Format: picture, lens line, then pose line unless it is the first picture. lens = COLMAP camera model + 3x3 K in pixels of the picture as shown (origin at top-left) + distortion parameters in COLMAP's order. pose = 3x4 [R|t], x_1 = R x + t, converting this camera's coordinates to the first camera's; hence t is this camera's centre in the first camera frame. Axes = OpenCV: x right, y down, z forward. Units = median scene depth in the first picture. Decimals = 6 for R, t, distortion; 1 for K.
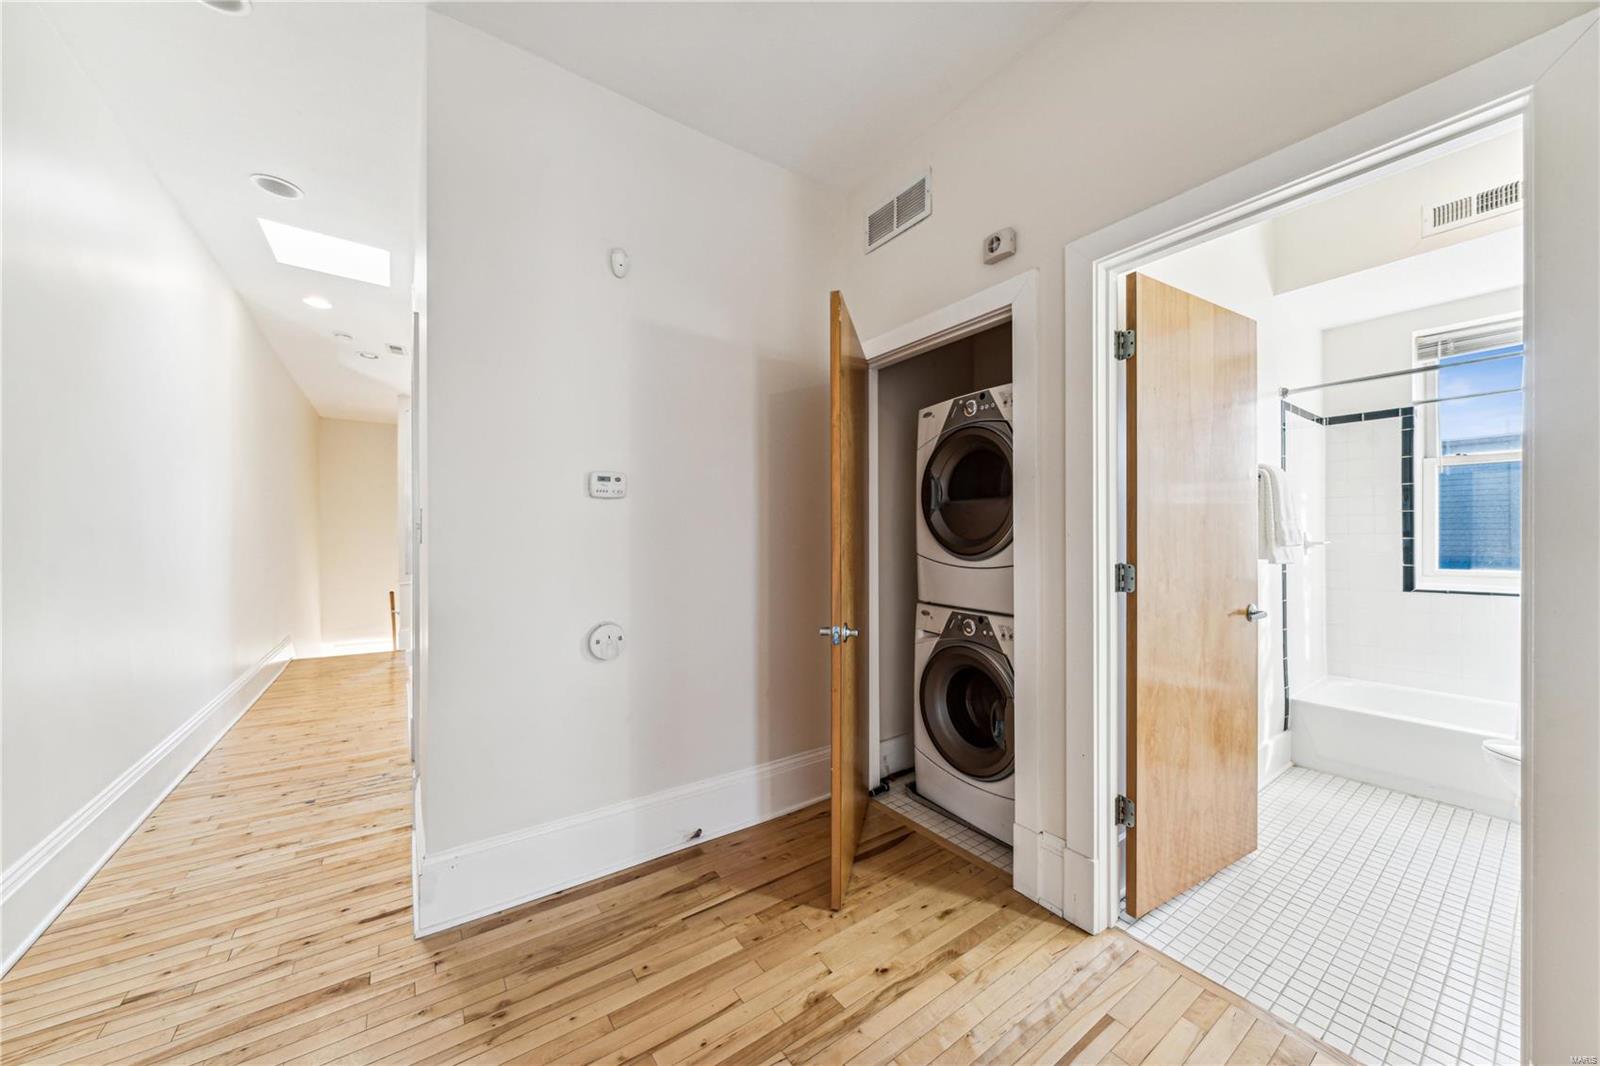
lens RADIAL K [[551.0, 0, 801.1], [0, 551.0, 539.9], [0, 0, 1]] dist [-0.001531, -0.000285]
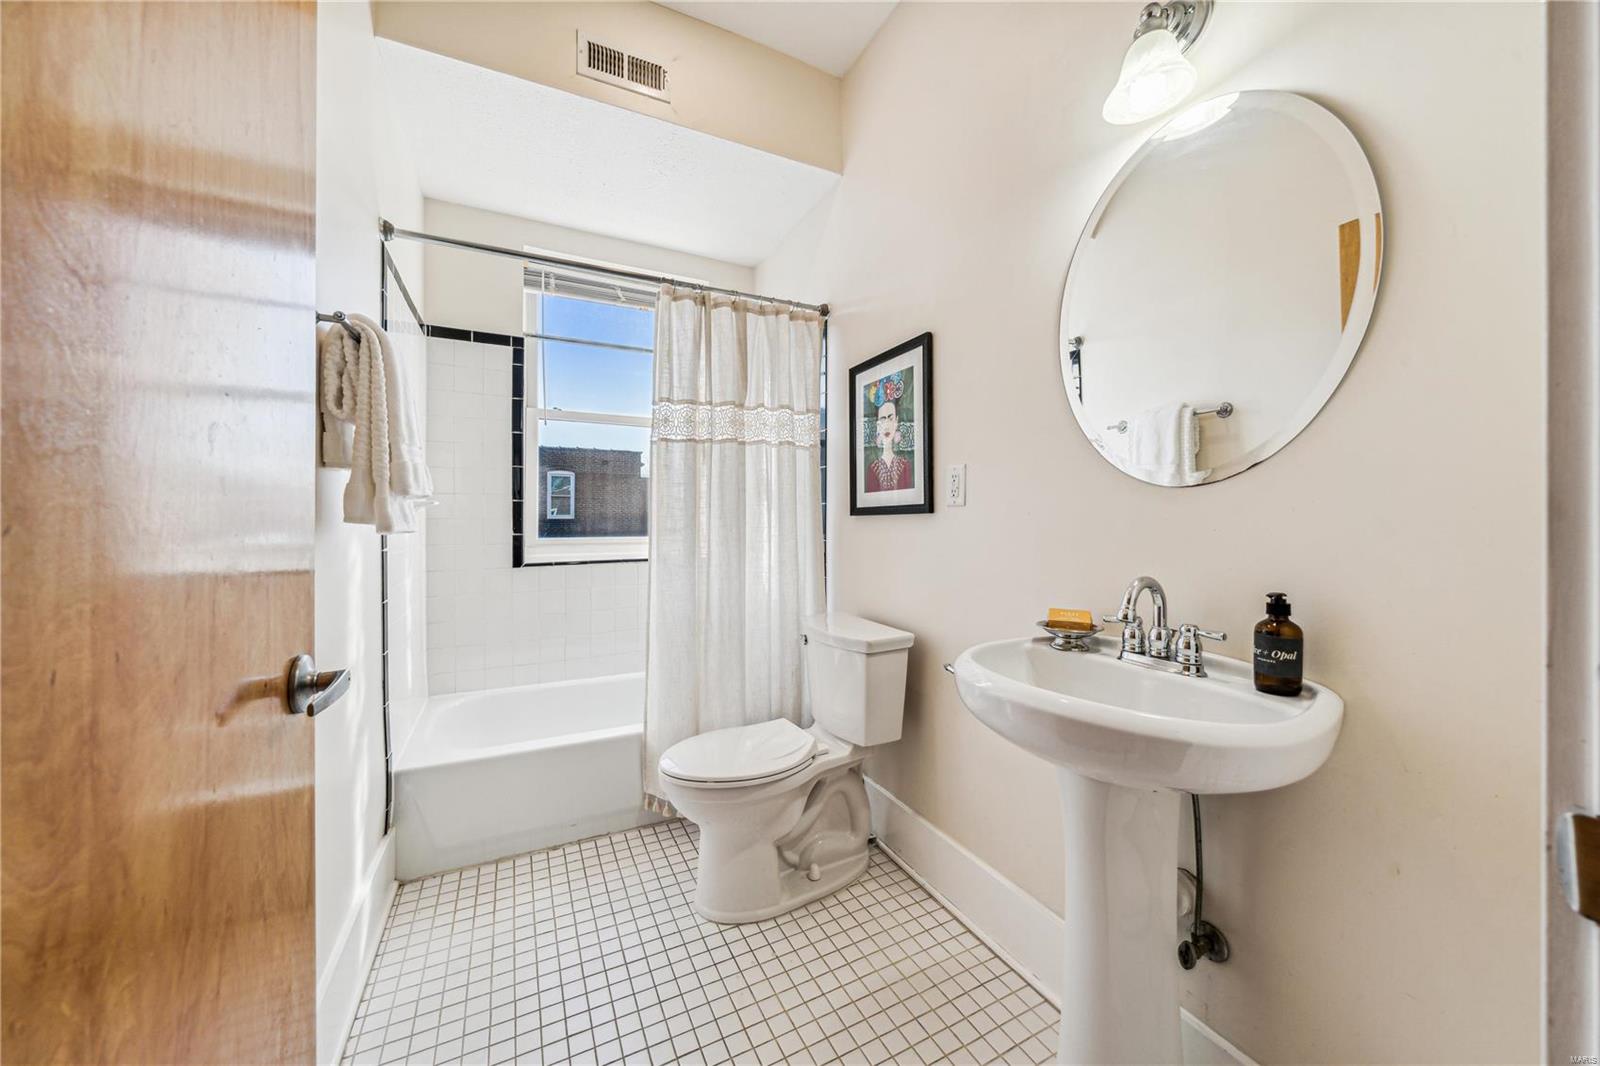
lens RADIAL K [[547.6, 0, 801.6], [0, 547.6, 518.8], [0, 0, 1]] dist [-0.007639, -0.000073]
pose [[0.130492, 0.001479, 0.991448, 0.372690], [0.001697, 0.999997, -0.001715, 0.025549], [-0.991448, 0.001907, 0.130489, 0.491107]]
